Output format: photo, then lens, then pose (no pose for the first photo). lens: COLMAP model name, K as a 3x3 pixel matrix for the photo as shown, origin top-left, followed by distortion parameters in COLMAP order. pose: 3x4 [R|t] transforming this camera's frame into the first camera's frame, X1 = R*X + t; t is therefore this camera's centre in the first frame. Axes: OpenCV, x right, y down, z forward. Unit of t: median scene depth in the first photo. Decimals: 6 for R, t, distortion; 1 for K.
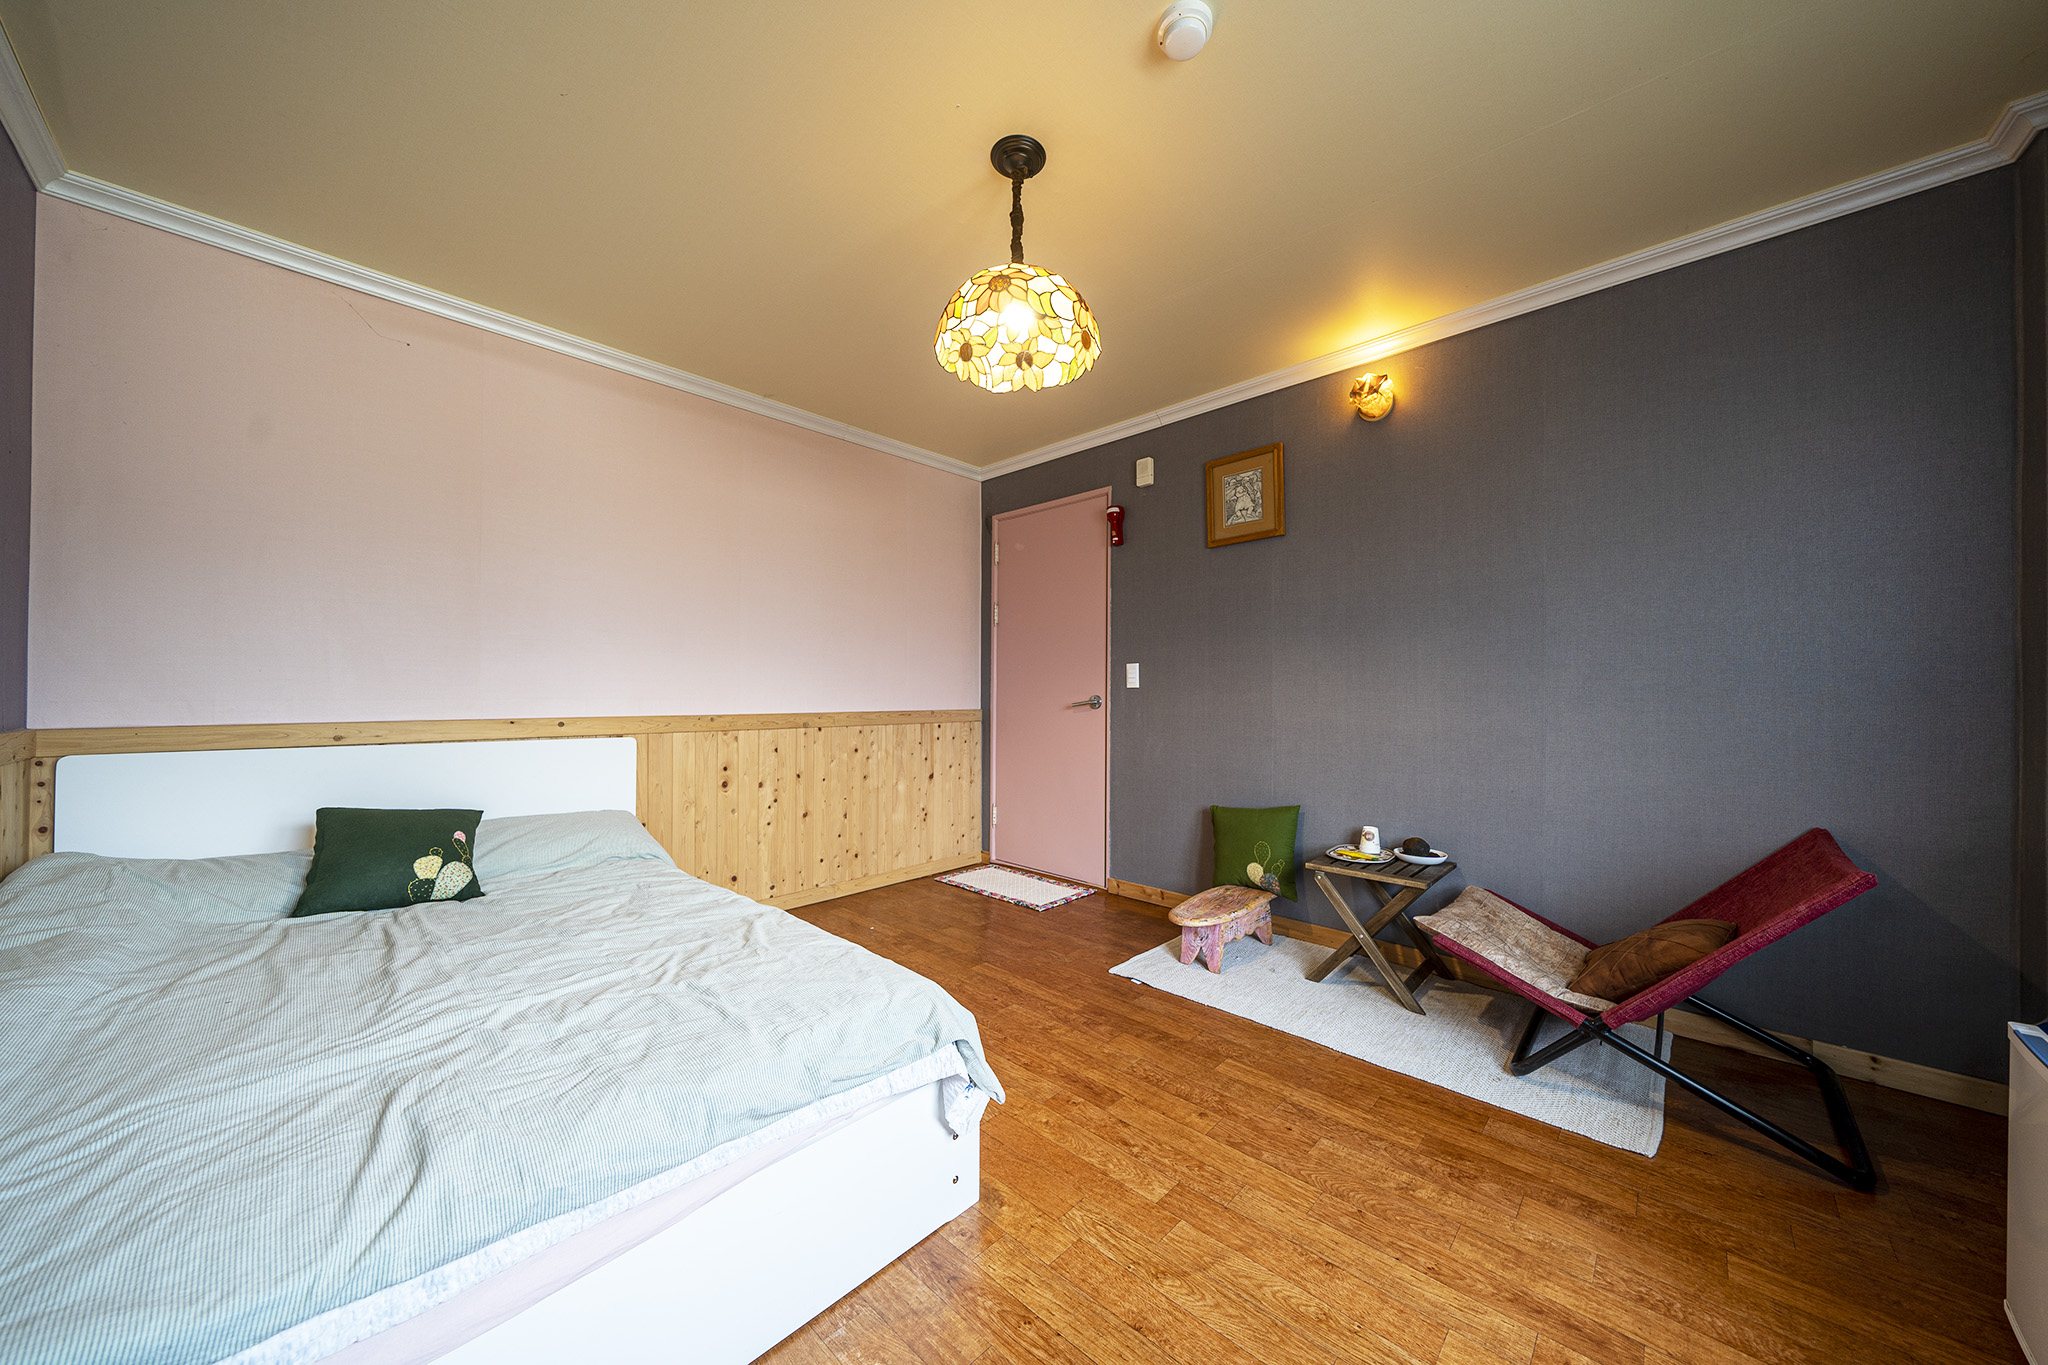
lens RADIAL K [[703.0, 0, 1019.3], [0, 703.0, 692.7], [0, 0, 1]] dist [-0.003589, -0.000070]
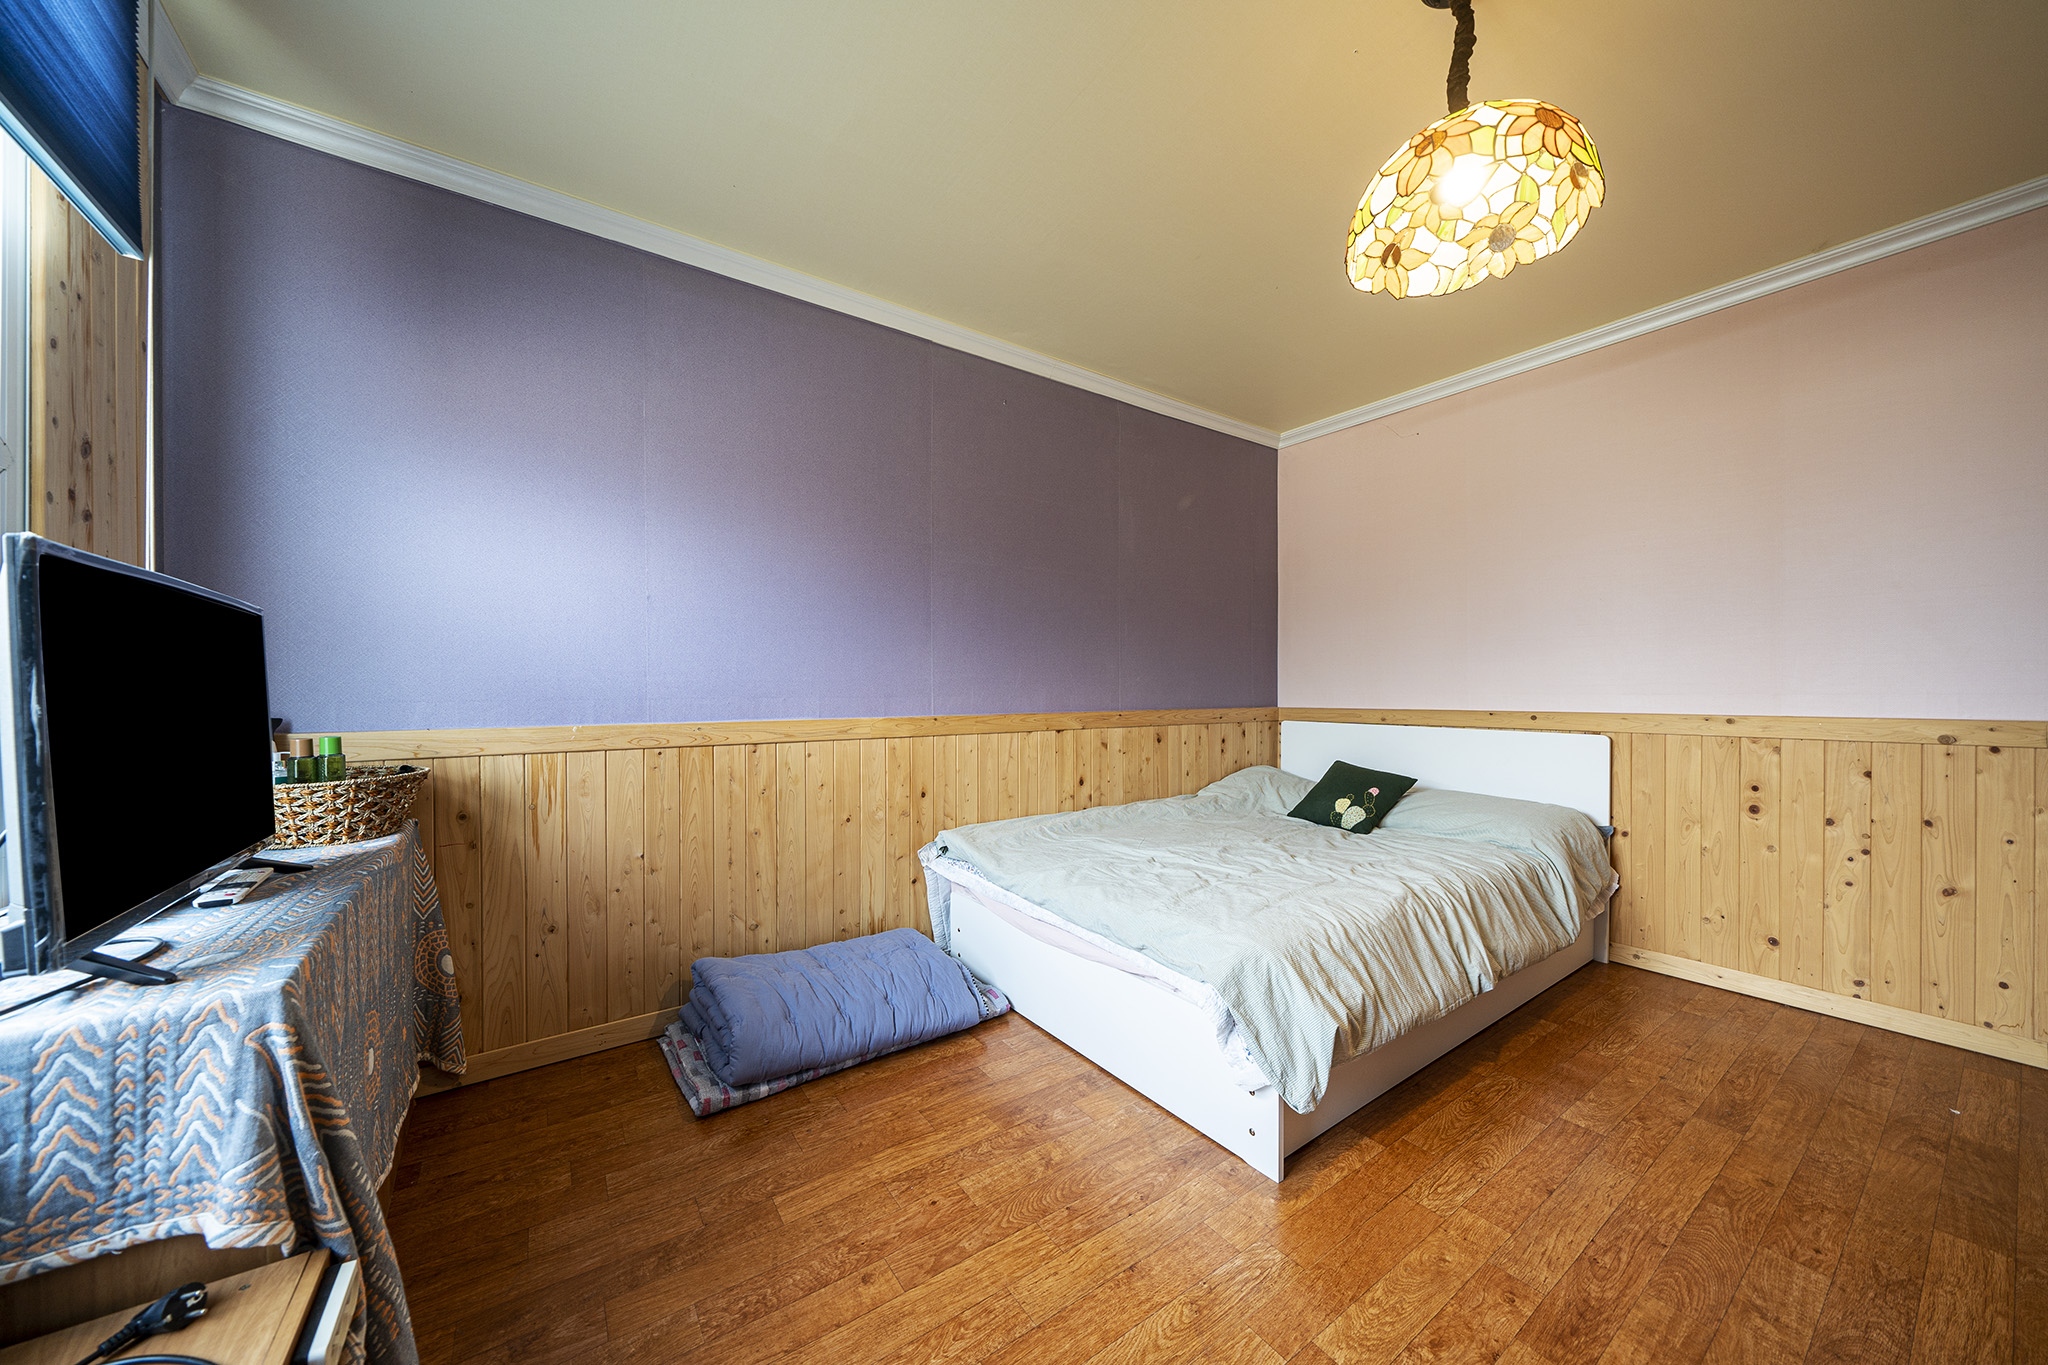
lens RADIAL K [[703.0, 0, 1024.8], [0, 703.0, 690.6], [0, 0, 1]] dist [-0.003589, -0.000070]
pose [[-0.197141, 0.000610, -0.980375, 0.518666], [0.004875, 0.999988, -0.000358, 0.000550], [0.980363, -0.004850, -0.197142, 0.428310]]
